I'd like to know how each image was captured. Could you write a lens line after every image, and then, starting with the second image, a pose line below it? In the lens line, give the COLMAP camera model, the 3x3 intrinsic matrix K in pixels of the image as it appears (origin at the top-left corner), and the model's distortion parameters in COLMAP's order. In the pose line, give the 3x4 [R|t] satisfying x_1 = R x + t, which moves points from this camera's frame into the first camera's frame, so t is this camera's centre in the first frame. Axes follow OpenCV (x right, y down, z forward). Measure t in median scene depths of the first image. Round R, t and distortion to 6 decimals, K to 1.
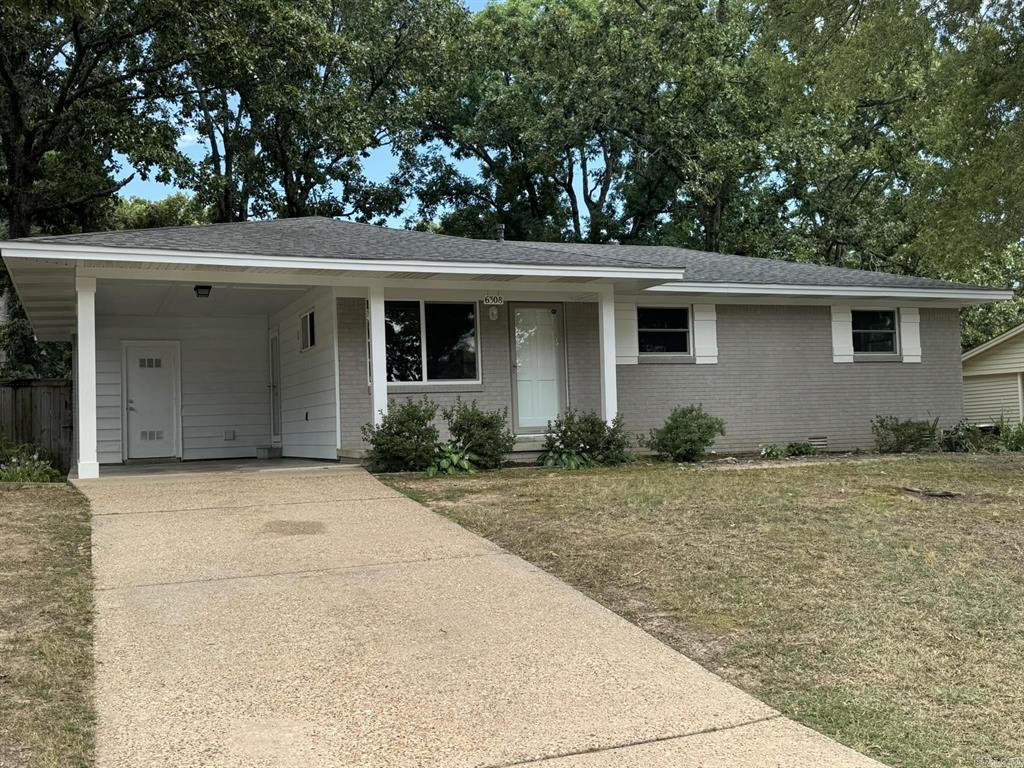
lens RADIAL K [[1041.9, 0, 511.0], [0, 1041.9, 384.0], [0, 0, 1]] dist [0.040779, 0.000000]
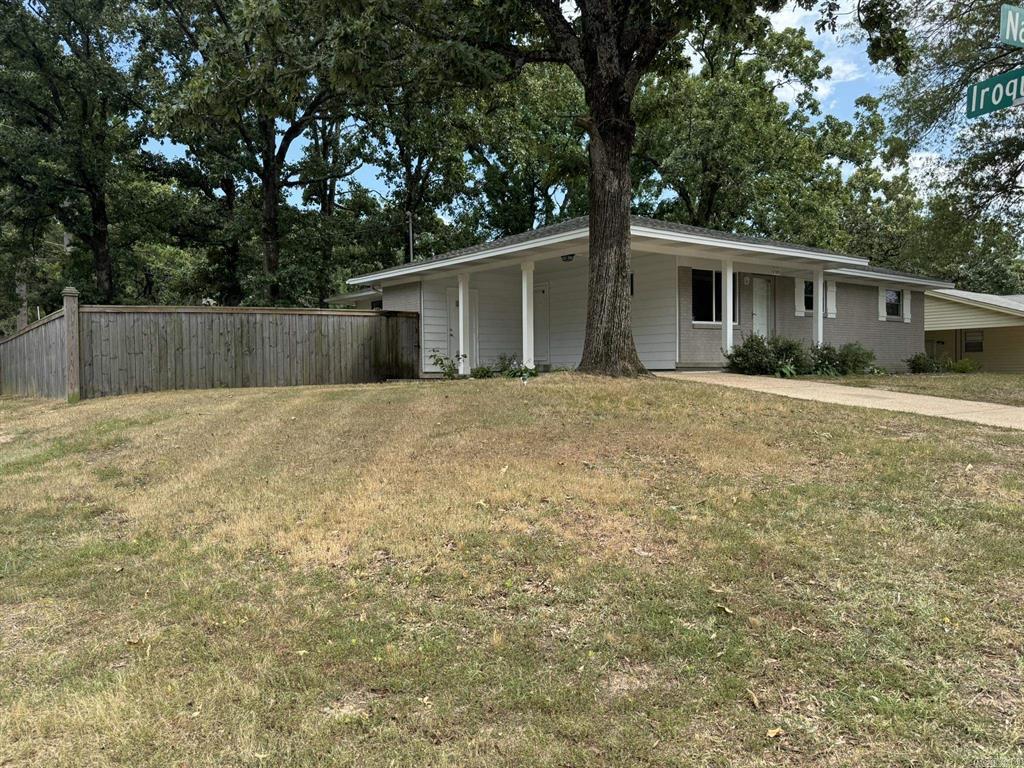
lens RADIAL K [[801.2, 0, 514.0], [0, 801.2, 382.8], [0, 0, 1]] dist [0.036730, -0.024933]
pose [[0.969539, 0.020149, 0.244105, -0.567736], [-0.033577, 0.998136, 0.050971, 0.031997], [-0.242623, -0.057615, 0.968408, -0.094823]]
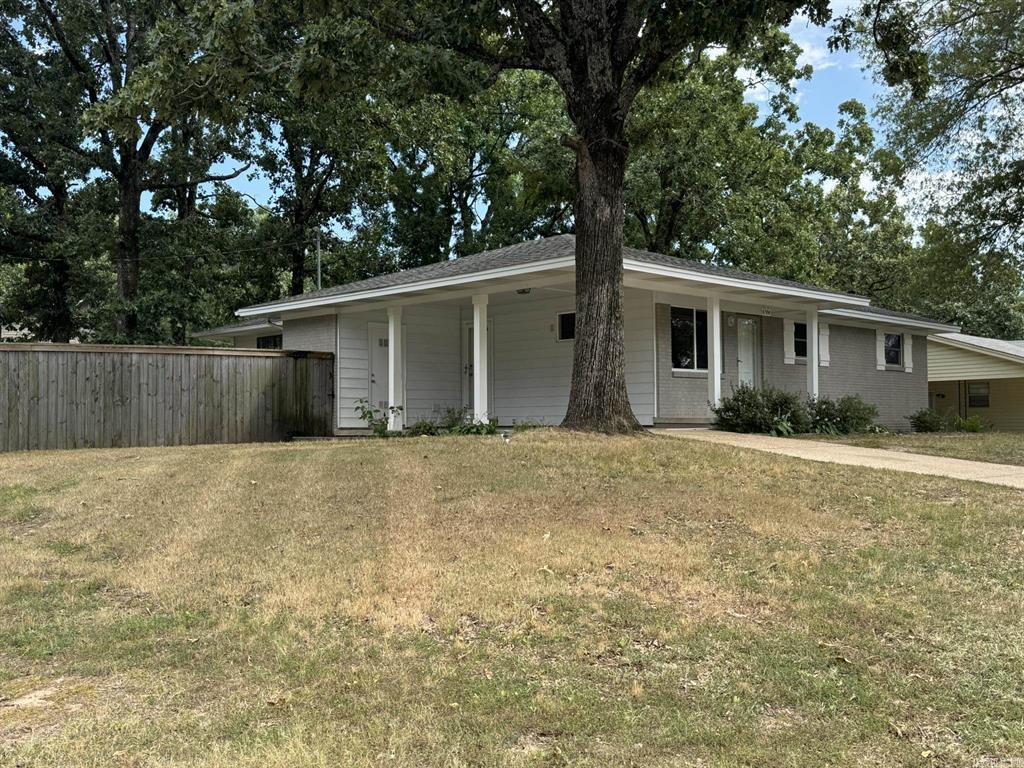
lens RADIAL K [[1041.9, 0, 515.3], [0, 1041.9, 390.0], [0, 0, 1]] dist [0.040779, 0.000000]
pose [[0.936402, 0.040125, 0.348628, -0.639886], [-0.041559, 0.999130, -0.003369, 0.031656], [-0.348460, -0.011334, 0.937255, -0.138070]]
